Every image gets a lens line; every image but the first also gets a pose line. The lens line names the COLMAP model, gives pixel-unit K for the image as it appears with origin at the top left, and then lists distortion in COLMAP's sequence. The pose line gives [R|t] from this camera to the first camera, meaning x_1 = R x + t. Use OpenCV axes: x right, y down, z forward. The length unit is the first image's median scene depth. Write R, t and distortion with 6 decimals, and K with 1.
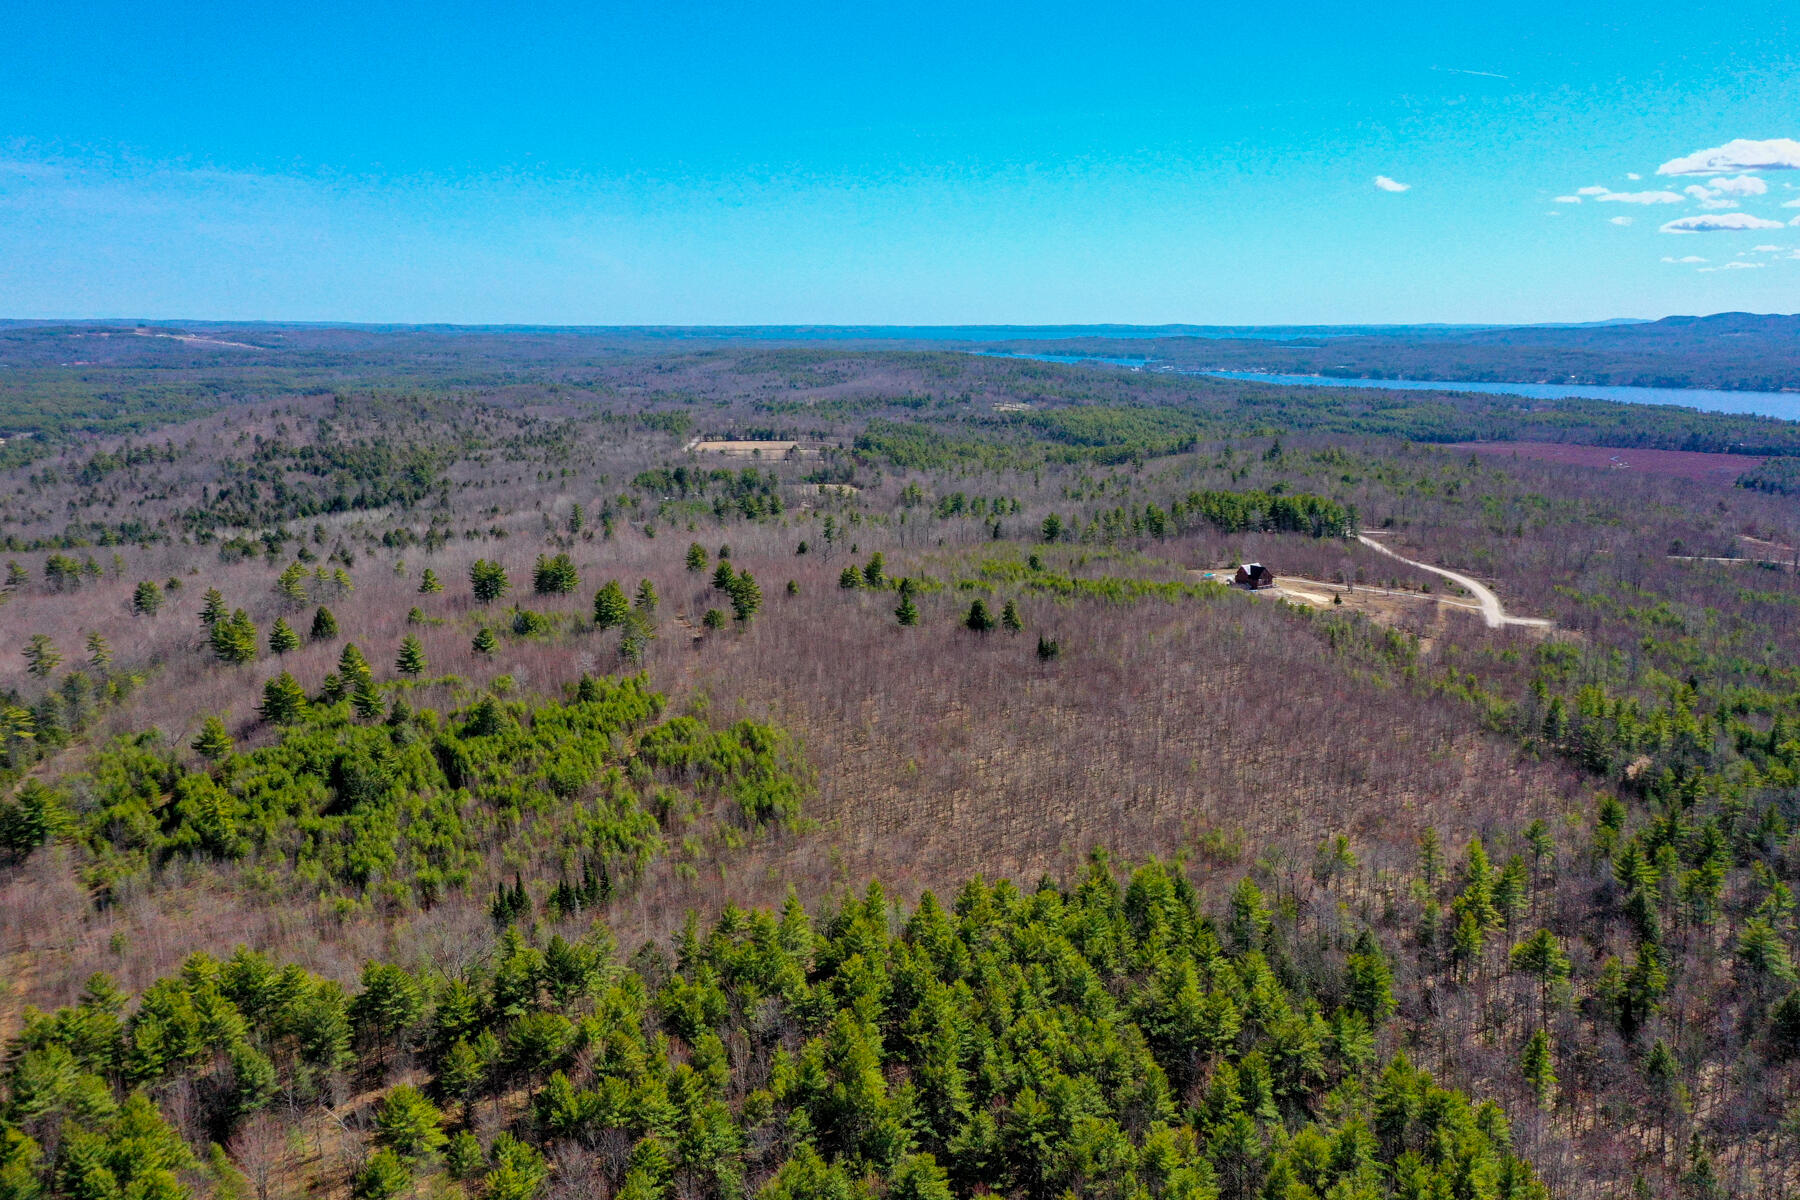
lens RADIAL K [[1420.8, 0, 889.6], [0, 1420.8, 596.5], [0, 0, 1]] dist [0.019801, 0.038724]
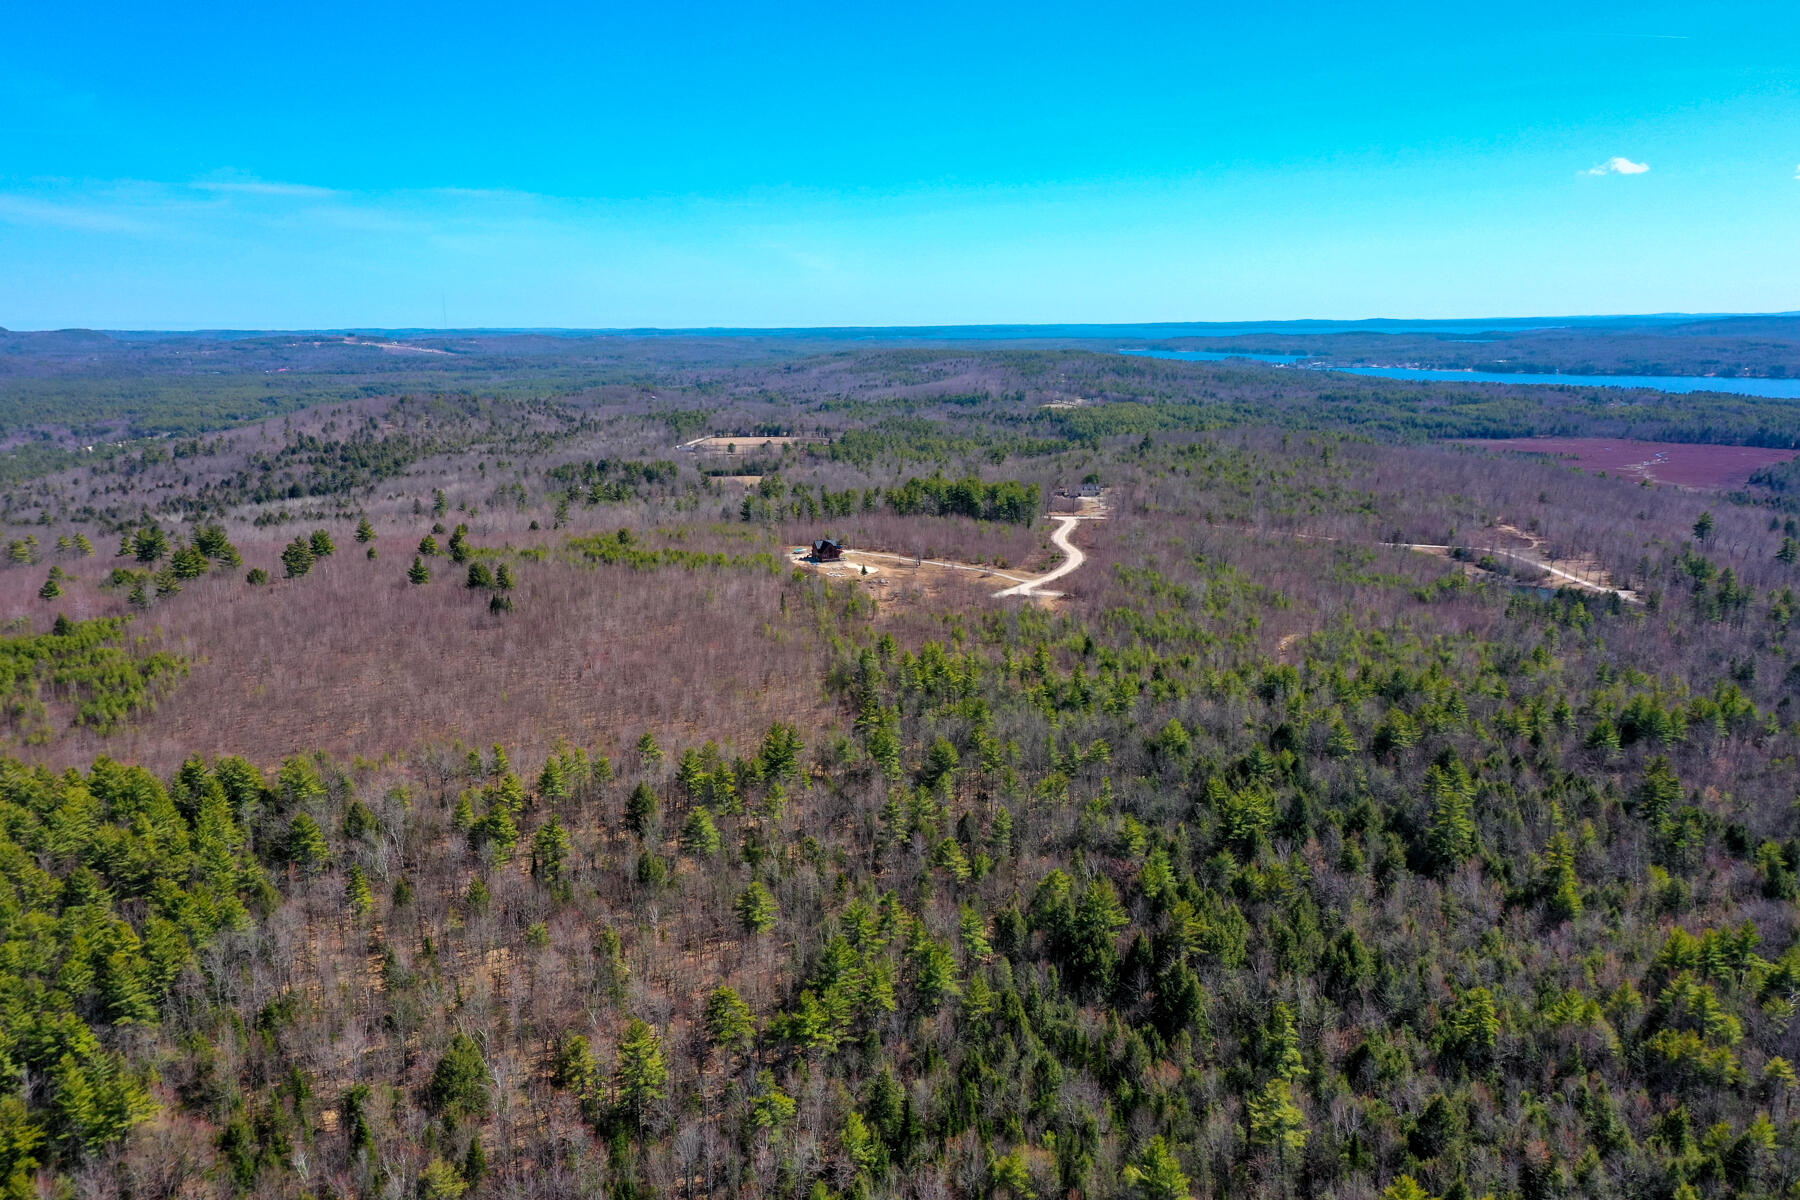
lens RADIAL K [[1420.8, 0, 902.7], [0, 1420.8, 593.4], [0, 0, 1]] dist [0.019801, 0.038724]
pose [[0.990100, 0.013747, -0.139691, 0.069723], [-0.013953, 0.999903, -0.000491, 0.002962], [0.139671, 0.002435, 0.990195, -0.017280]]
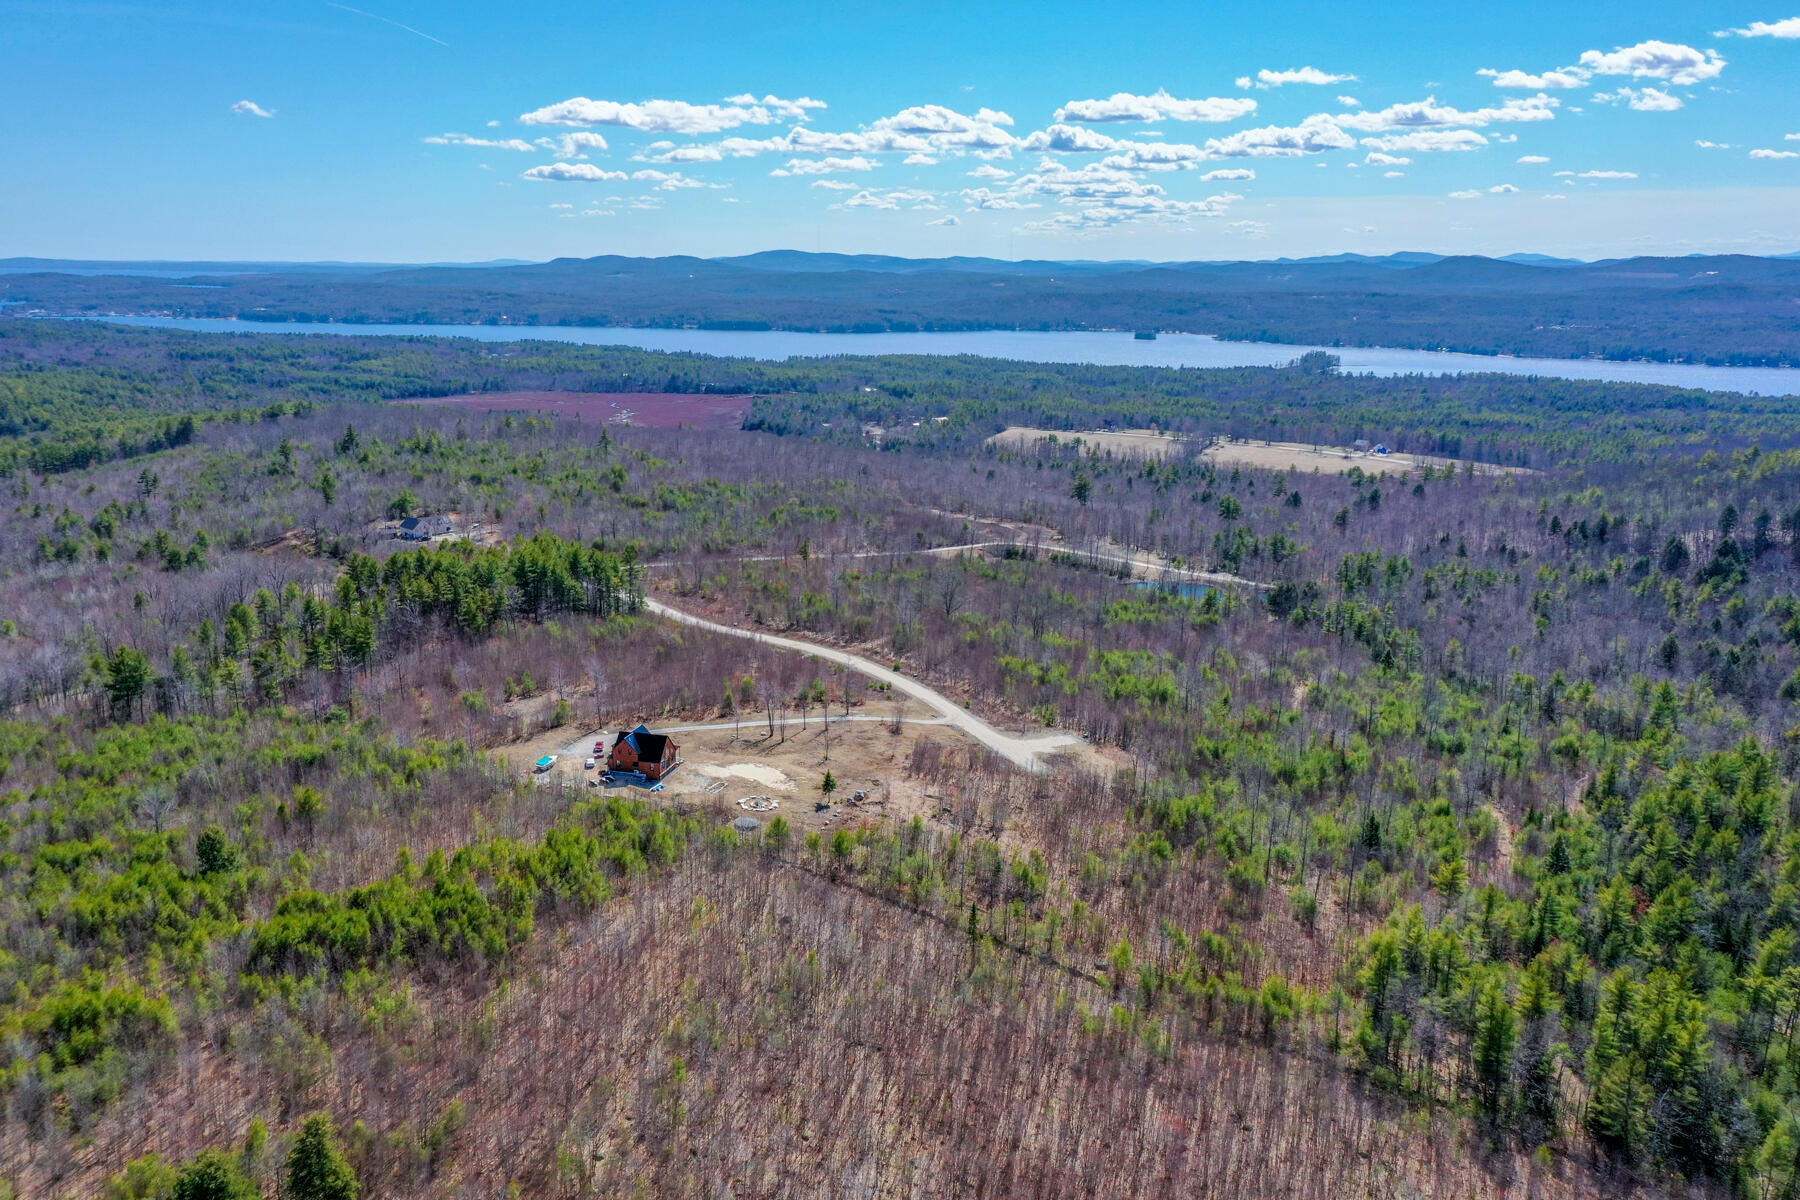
lens RADIAL K [[1420.8, 0, 882.9], [0, 1420.8, 599.1], [0, 0, 1]] dist [0.019801, 0.038724]
pose [[0.747766, -0.150755, 0.646621, -0.000838], [0.122648, 0.988485, 0.088625, -0.015415], [-0.652536, 0.013036, 0.757645, 0.079439]]
